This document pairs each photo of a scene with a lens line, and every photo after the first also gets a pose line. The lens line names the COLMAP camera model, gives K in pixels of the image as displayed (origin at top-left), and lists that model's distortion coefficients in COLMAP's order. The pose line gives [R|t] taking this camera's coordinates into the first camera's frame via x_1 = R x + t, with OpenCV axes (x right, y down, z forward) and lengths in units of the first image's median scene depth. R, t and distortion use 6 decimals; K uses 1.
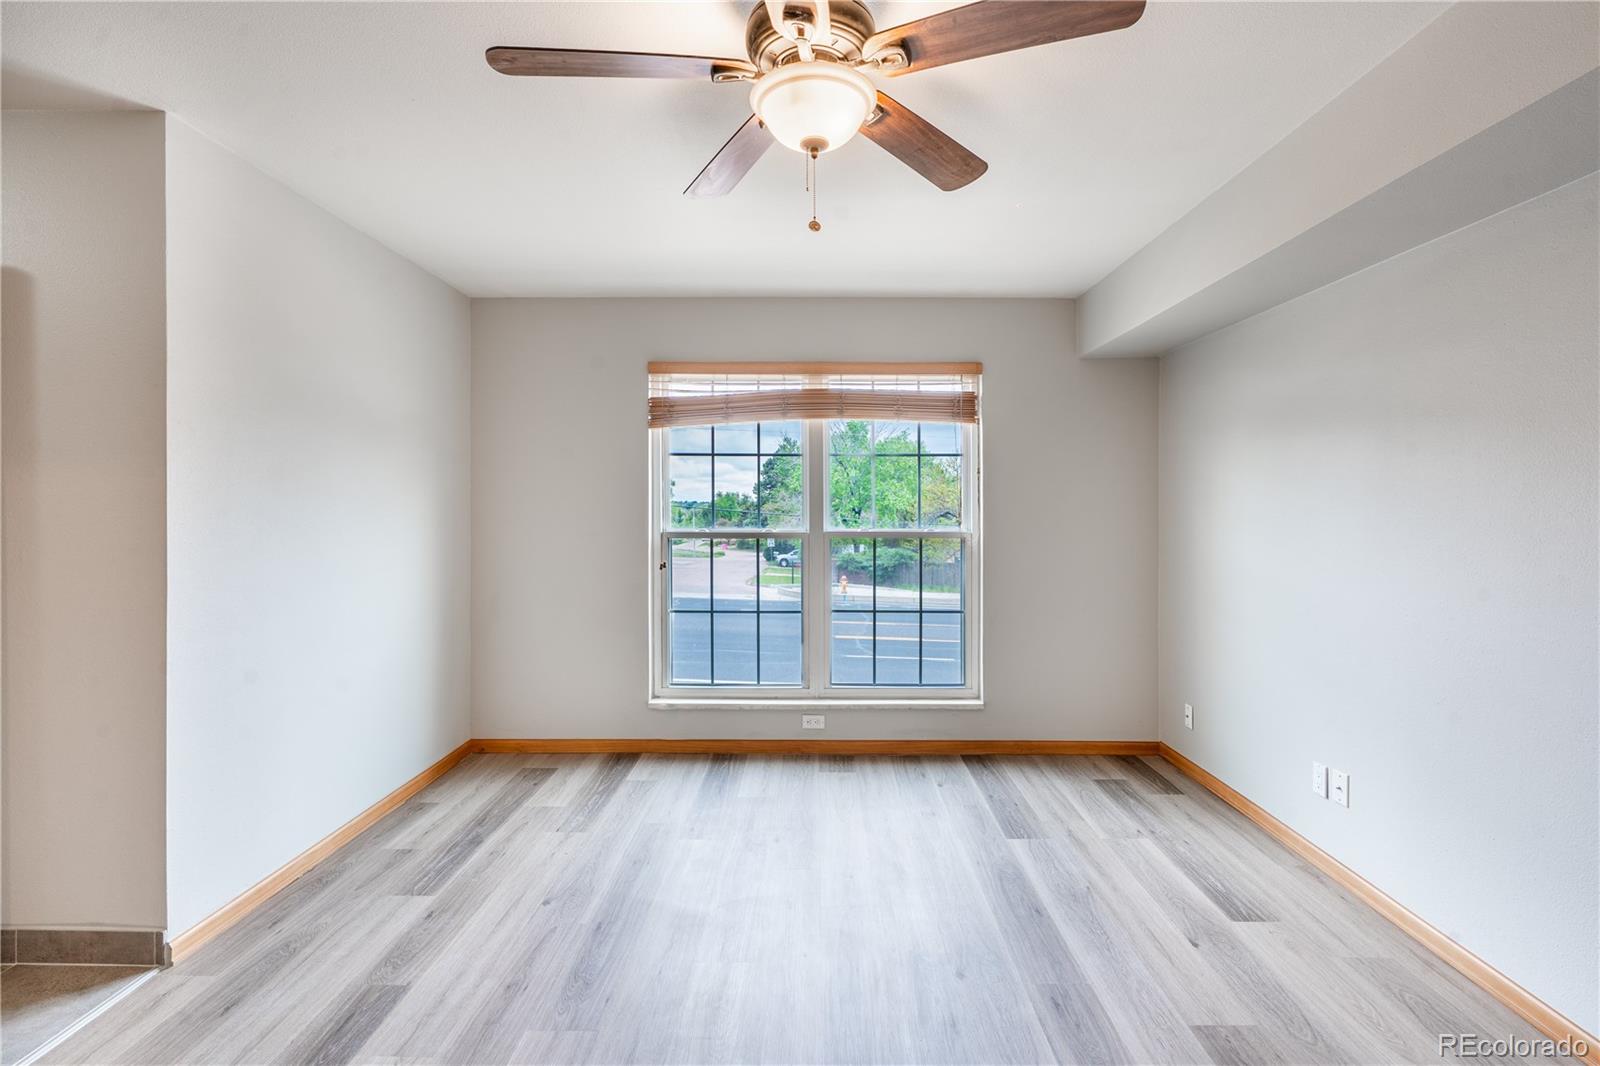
lens RADIAL K [[734.9, 0, 794.9], [0, 734.9, 513.3], [0, 0, 1]] dist [-0.009912, 0.002965]
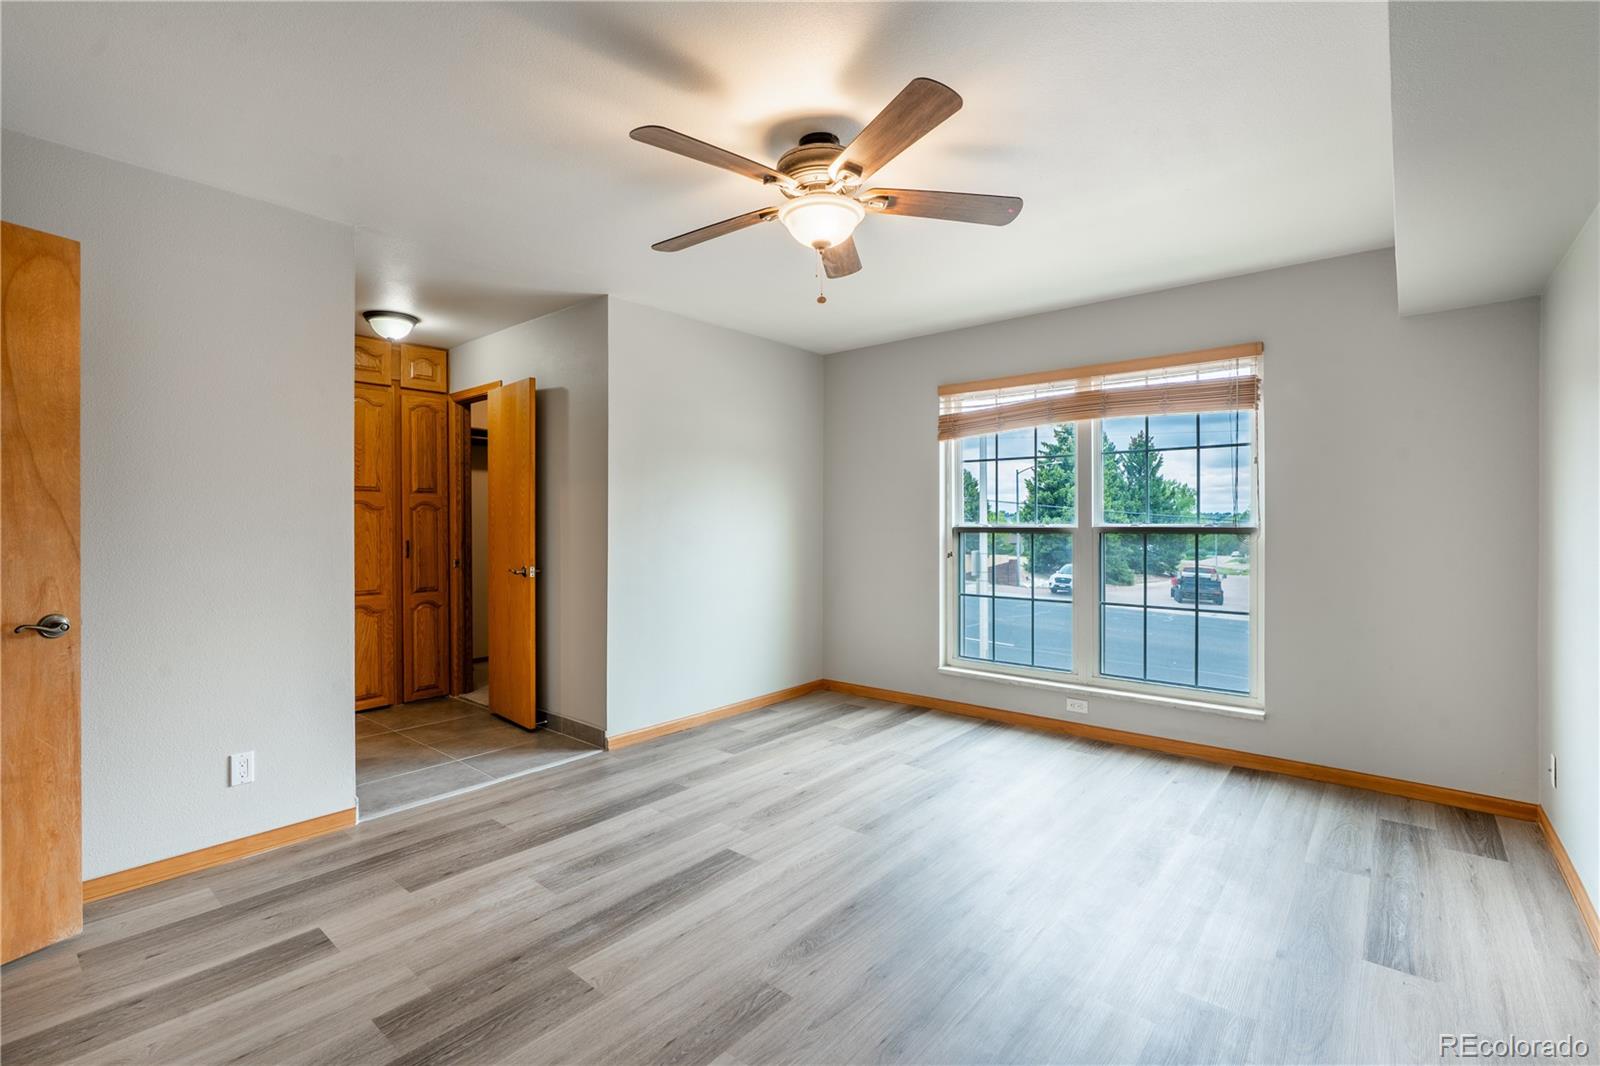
lens RADIAL K [[734.9, 0, 814.6], [0, 734.9, 522.9], [0, 0, 1]] dist [-0.009912, 0.002965]
pose [[0.768369, -0.004063, -0.639994, 0.423299], [-0.001112, 0.999970, -0.007683, 0.029129], [0.640006, 0.006614, 0.768342, -0.059419]]
